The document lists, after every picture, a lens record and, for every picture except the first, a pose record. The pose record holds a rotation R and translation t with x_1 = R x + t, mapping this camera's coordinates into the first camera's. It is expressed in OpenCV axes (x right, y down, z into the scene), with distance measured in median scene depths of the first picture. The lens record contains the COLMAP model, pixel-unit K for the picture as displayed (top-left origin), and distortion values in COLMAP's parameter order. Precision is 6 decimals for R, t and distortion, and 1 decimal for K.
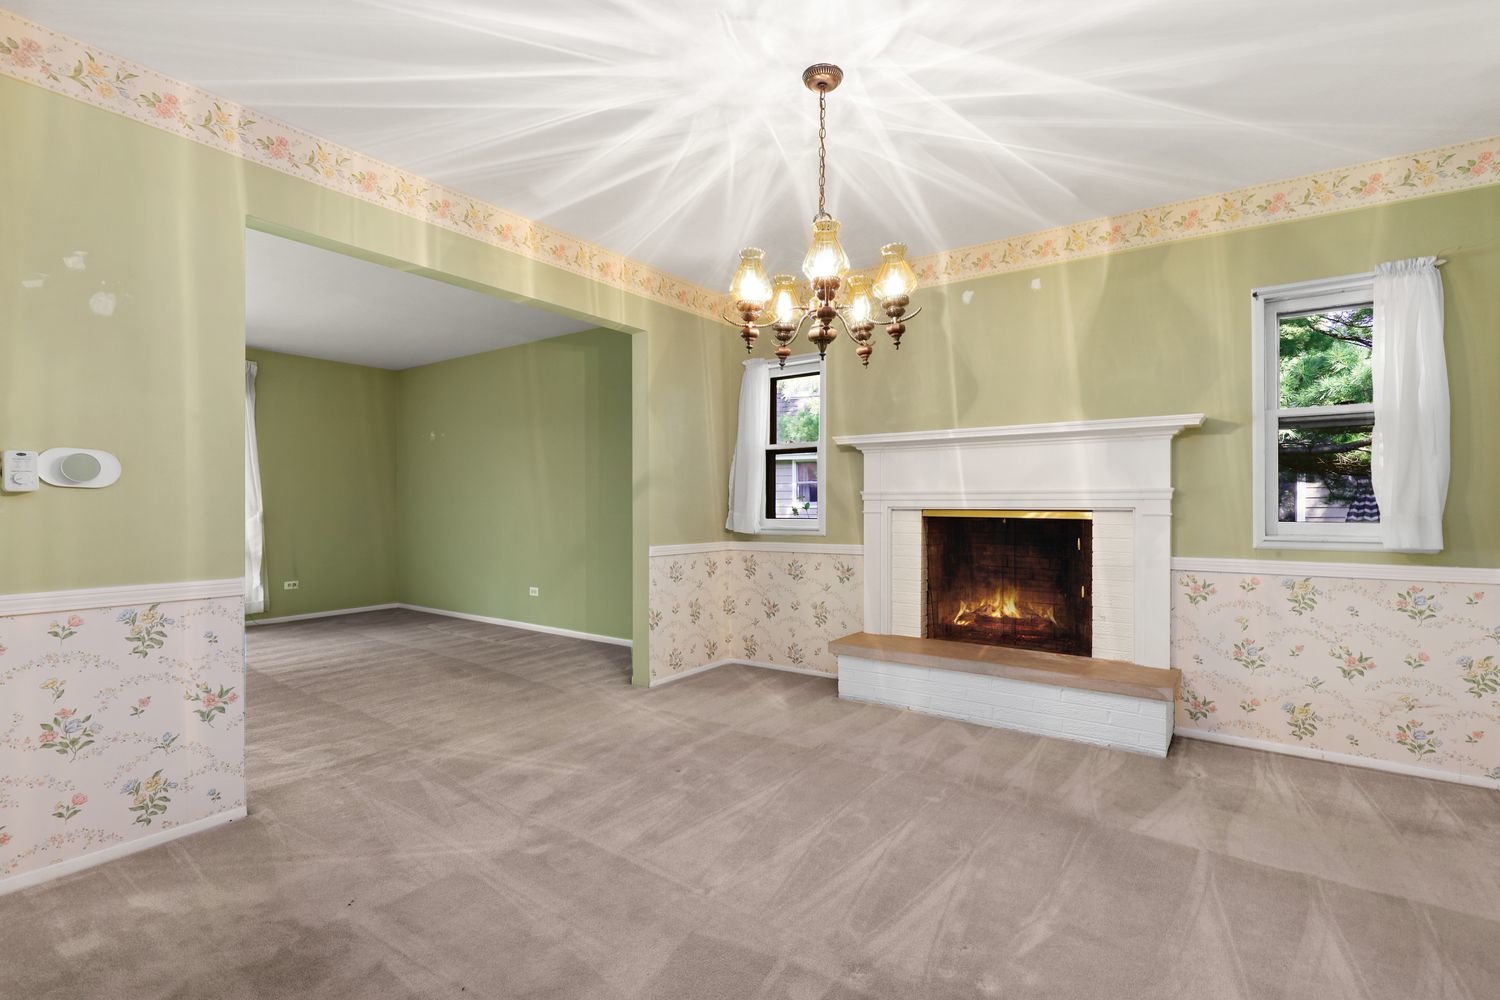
lens RADIAL K [[683.1, 0, 753.4], [0, 683.1, 503.7], [0, 0, 1]] dist [-0.000719, 0.000034]
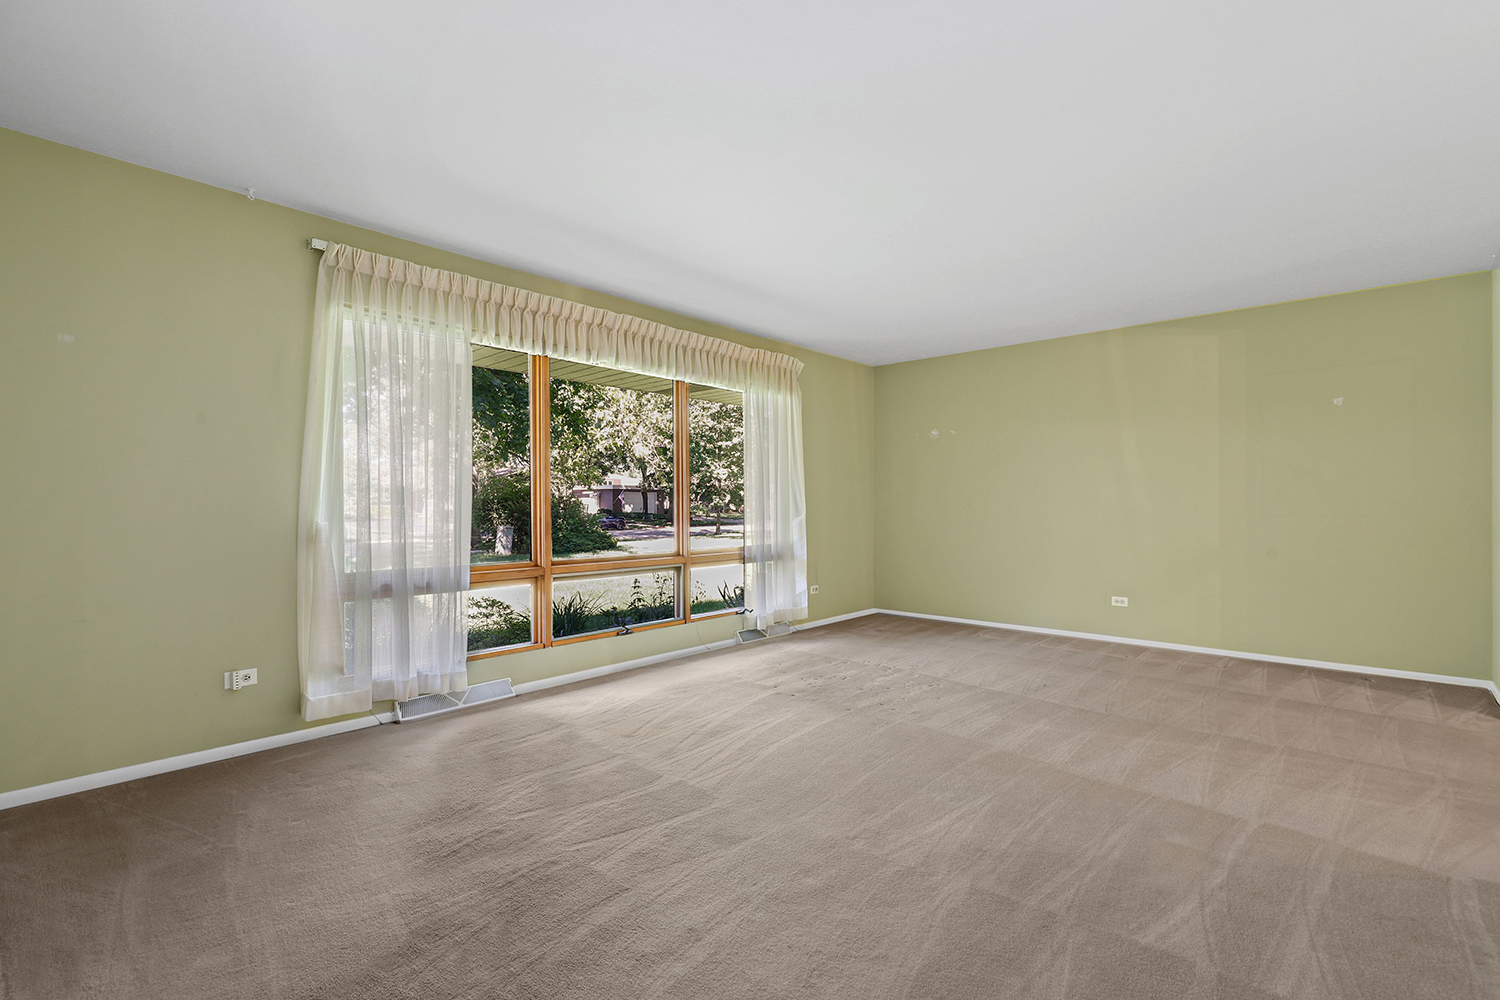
lens RADIAL K [[683.1, 0, 750.7], [0, 683.1, 499.1], [0, 0, 1]] dist [-0.000719, 0.000034]
pose [[0.995351, -0.000230, -0.096316, -0.727297], [0.000484, 0.999996, 0.002614, -0.011948], [0.096315, -0.002649, 0.995347, 0.036640]]
